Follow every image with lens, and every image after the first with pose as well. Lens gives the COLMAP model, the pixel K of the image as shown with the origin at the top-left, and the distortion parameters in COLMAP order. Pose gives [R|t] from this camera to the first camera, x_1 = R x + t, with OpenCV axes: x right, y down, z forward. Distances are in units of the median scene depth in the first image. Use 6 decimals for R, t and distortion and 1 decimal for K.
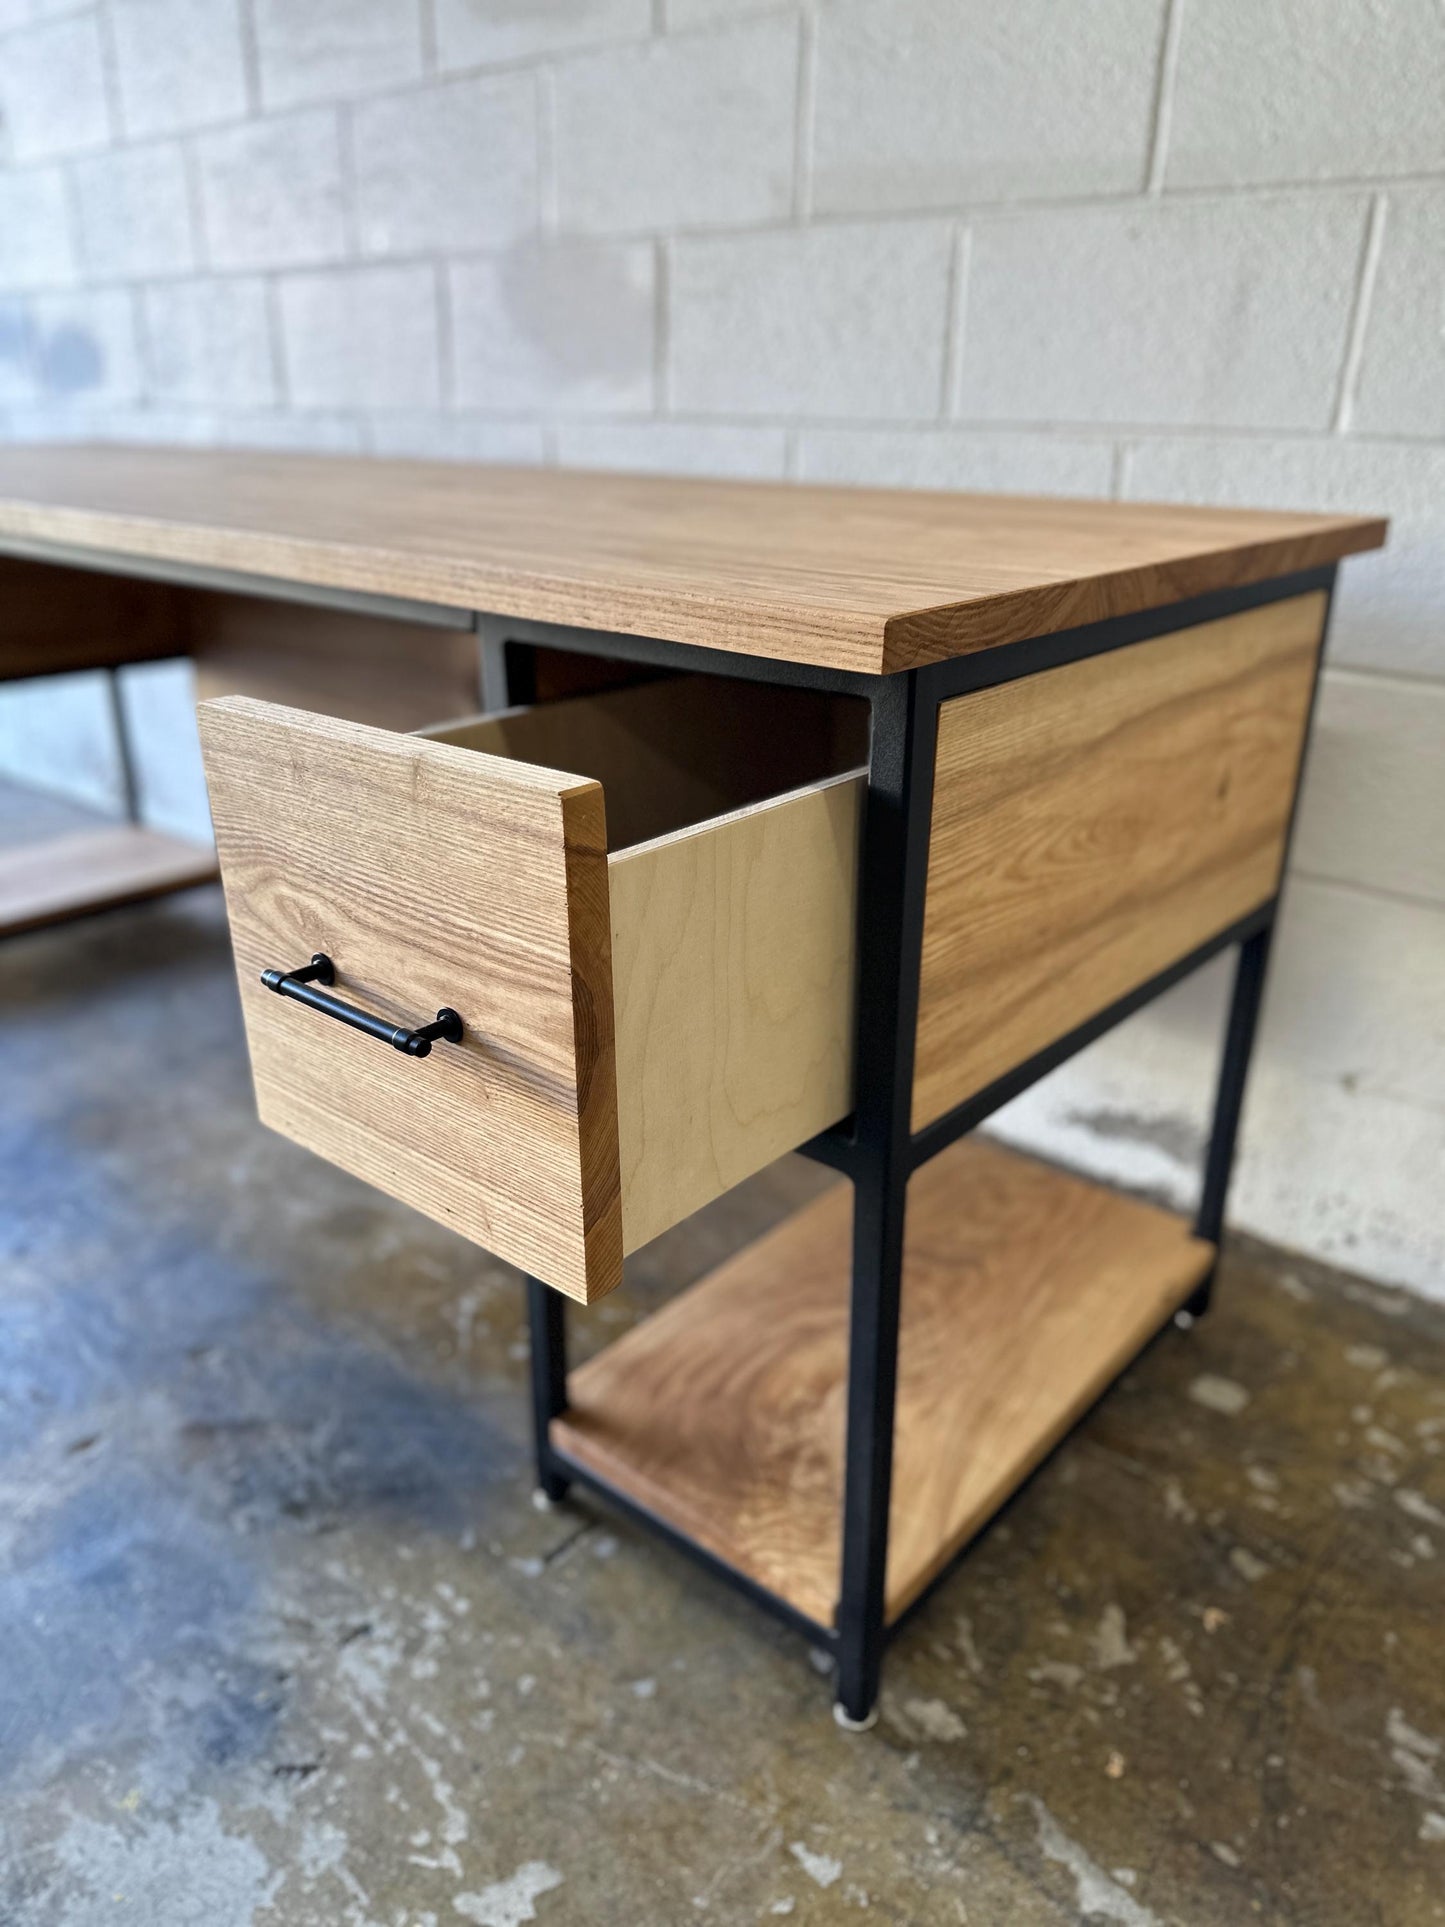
lens RADIAL K [[1380.8, 0, 723.1], [0, 1380.8, 976.6], [0, 0, 1]] dist [0.017256, -0.030291]
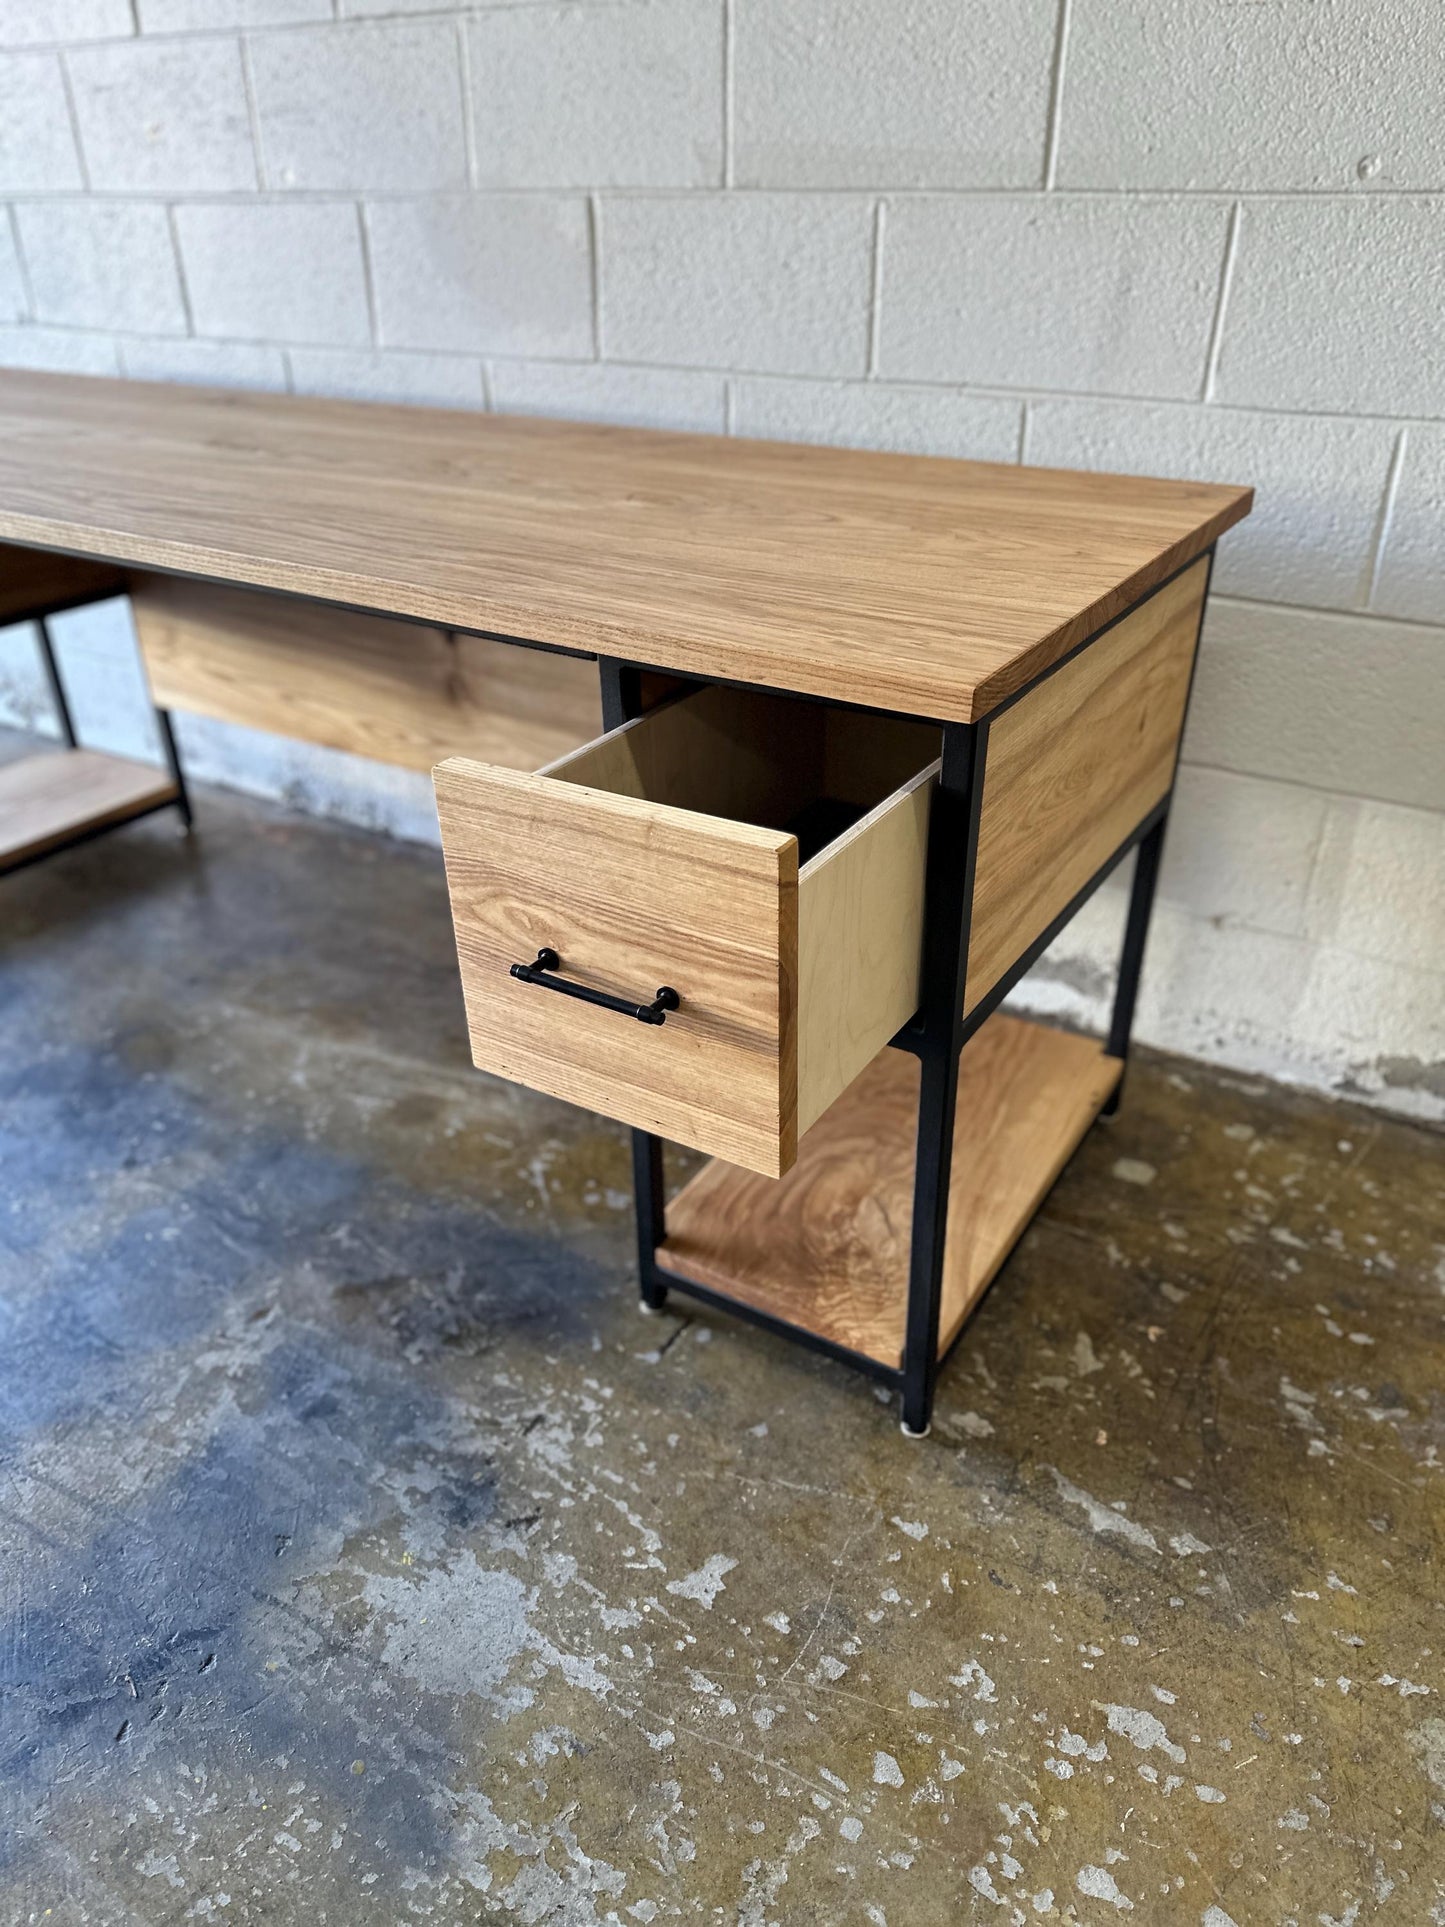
lens RADIAL K [[1380.8, 0, 722.6], [0, 1380.8, 982.5], [0, 0, 1]] dist [0.017256, -0.030291]
pose [[0.988299, -0.092391, 0.121360, -0.203634], [0.075096, 0.987288, 0.140079, -0.104668], [-0.132759, -0.129326, 0.982675, -0.249567]]
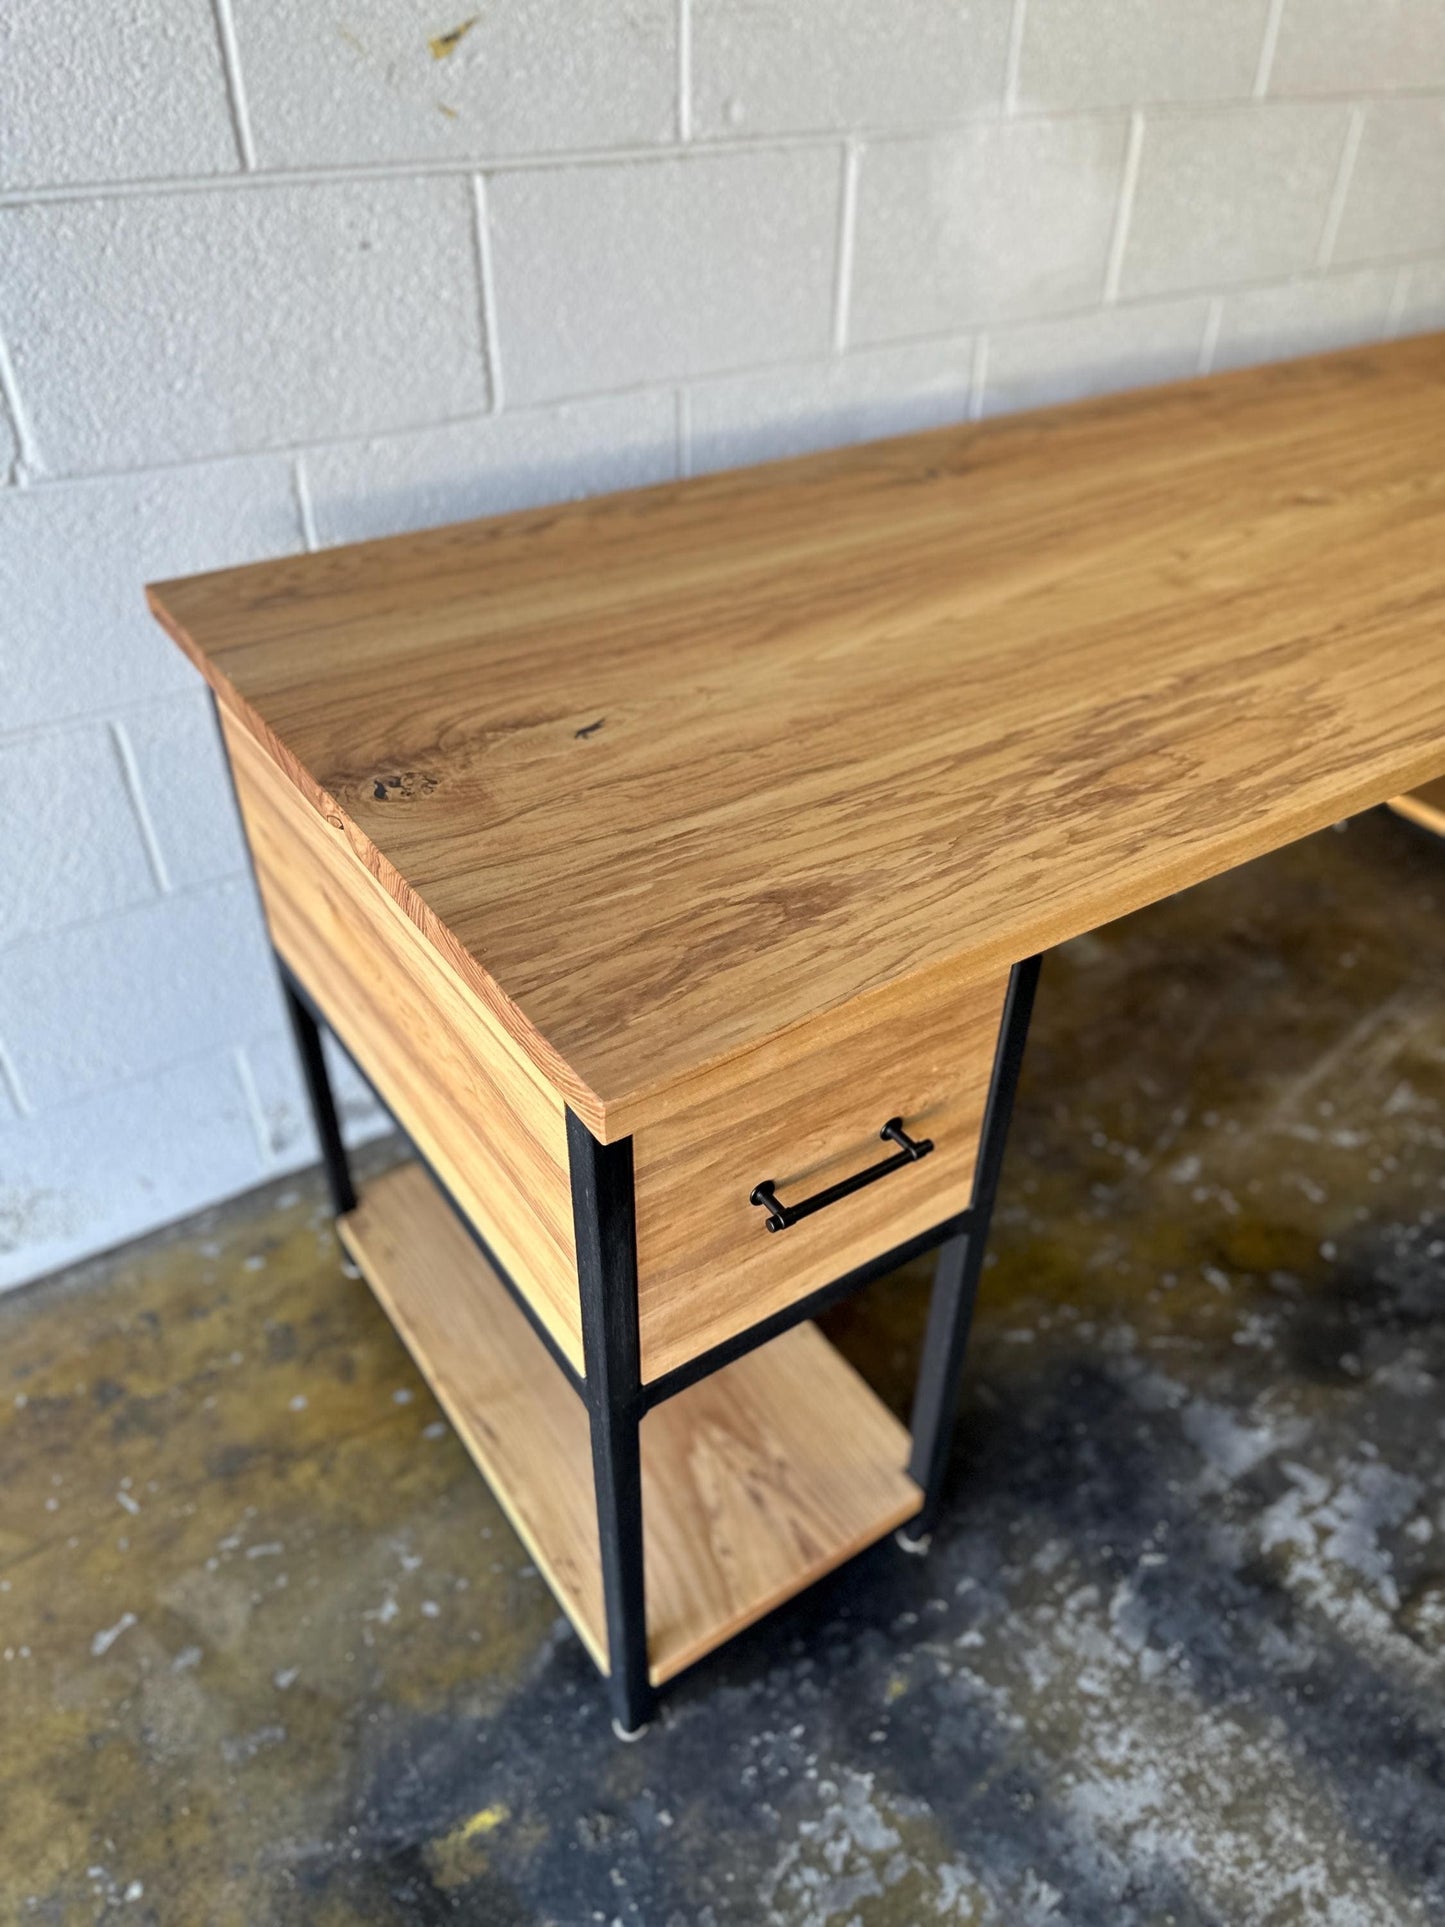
lens RADIAL K [[1360.1, 0, 703.9], [0, 1360.1, 982.4], [0, 0, 1]] dist [0.045910, -0.059314]
pose [[0.270894, -0.598299, 0.754092, -1.841502], [0.363763, 0.788921, 0.495257, -0.995657], [-0.891231, 0.140149, 0.431353, 1.481747]]
